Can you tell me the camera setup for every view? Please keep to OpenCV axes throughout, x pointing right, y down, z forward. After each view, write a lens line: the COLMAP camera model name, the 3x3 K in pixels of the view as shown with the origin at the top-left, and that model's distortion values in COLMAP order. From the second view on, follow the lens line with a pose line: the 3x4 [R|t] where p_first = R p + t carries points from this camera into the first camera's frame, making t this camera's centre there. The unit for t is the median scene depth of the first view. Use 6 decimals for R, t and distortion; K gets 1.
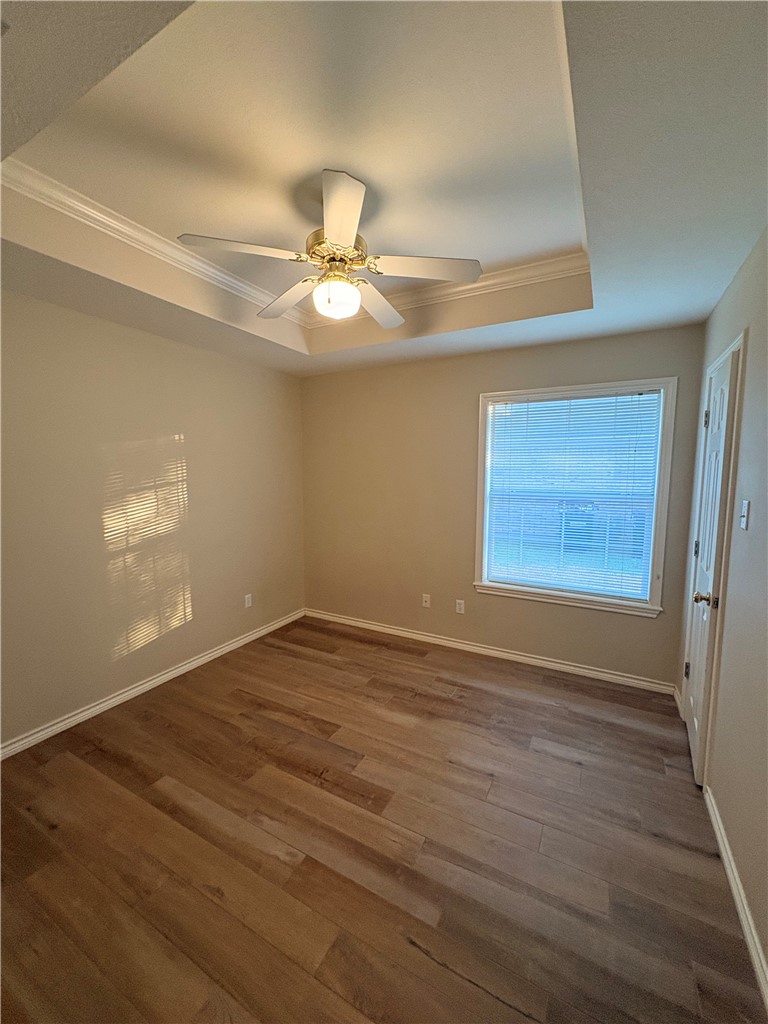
lens RADIAL K [[409.5, 0, 385.0], [0, 409.5, 512.3], [0, 0, 1]] dist [0.000602, 0.000305]
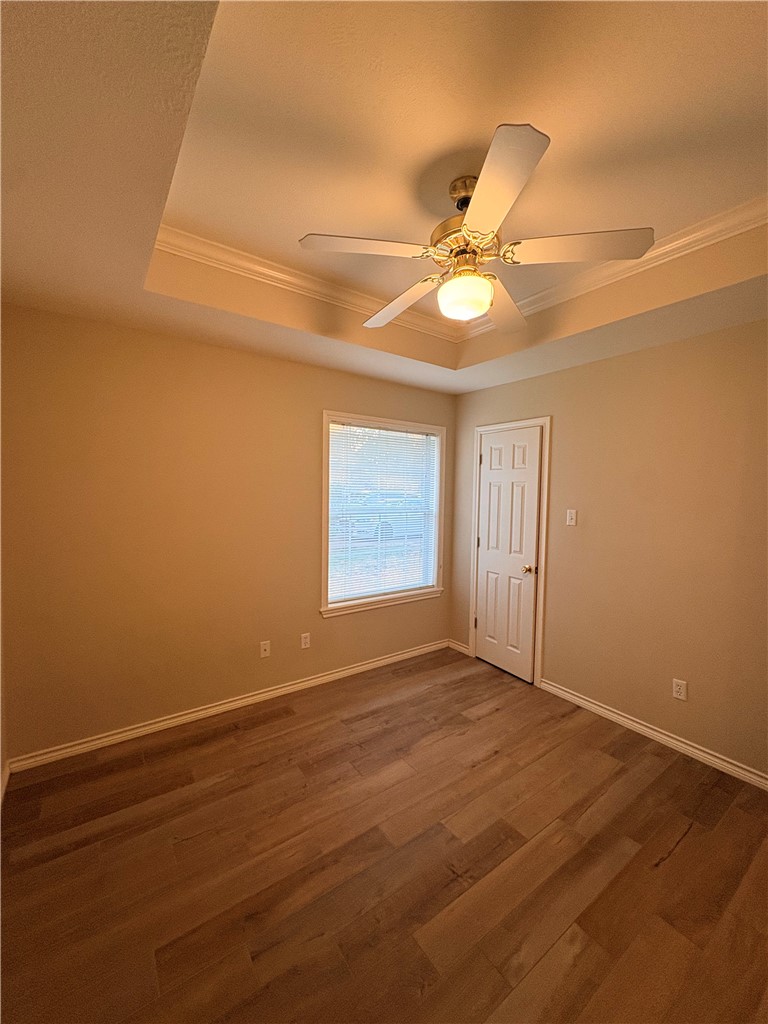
lens RADIAL K [[409.5, 0, 385.7], [0, 409.5, 512.4], [0, 0, 1]] dist [0.000602, 0.000305]
pose [[0.433003, -0.046215, 0.900207, -0.695153], [0.074223, 0.997121, 0.015489, -0.065742], [-0.898331, 0.060109, 0.435187, 0.563722]]
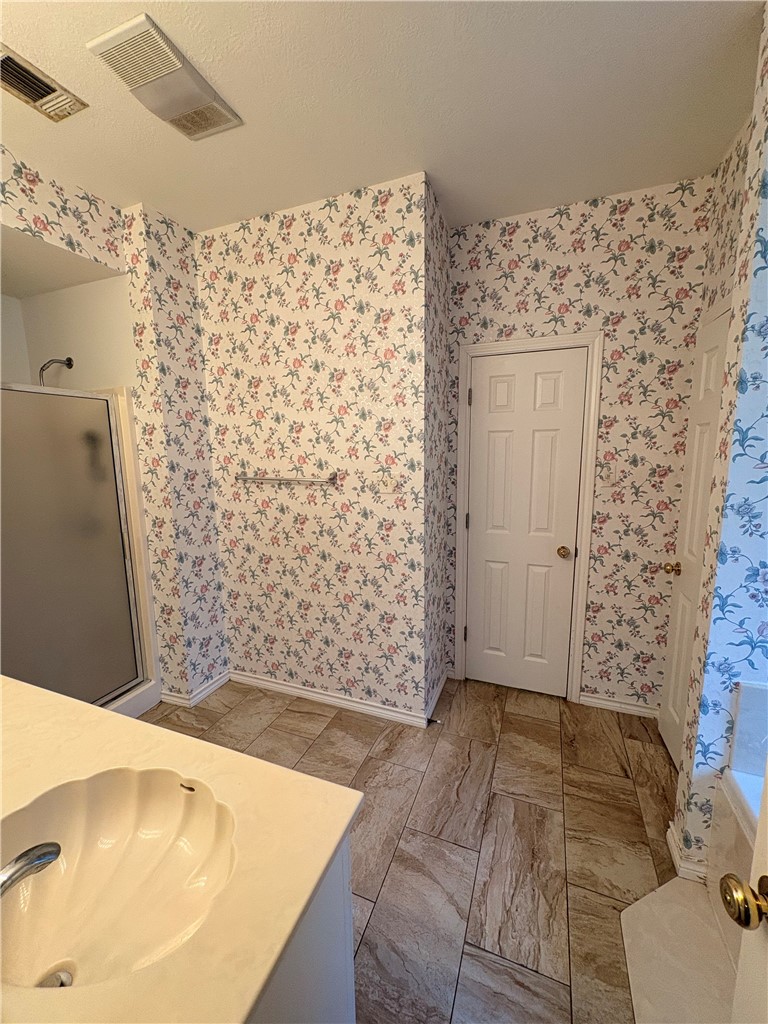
lens RADIAL K [[409.5, 0, 385.8], [0, 409.5, 510.2], [0, 0, 1]] dist [0.000602, 0.000305]
pose [[-0.125669, -0.148740, 0.980859, -0.258281], [0.108661, 0.980685, 0.162636, -0.115370], [-0.986104, 0.127019, -0.107080, 1.136479]]
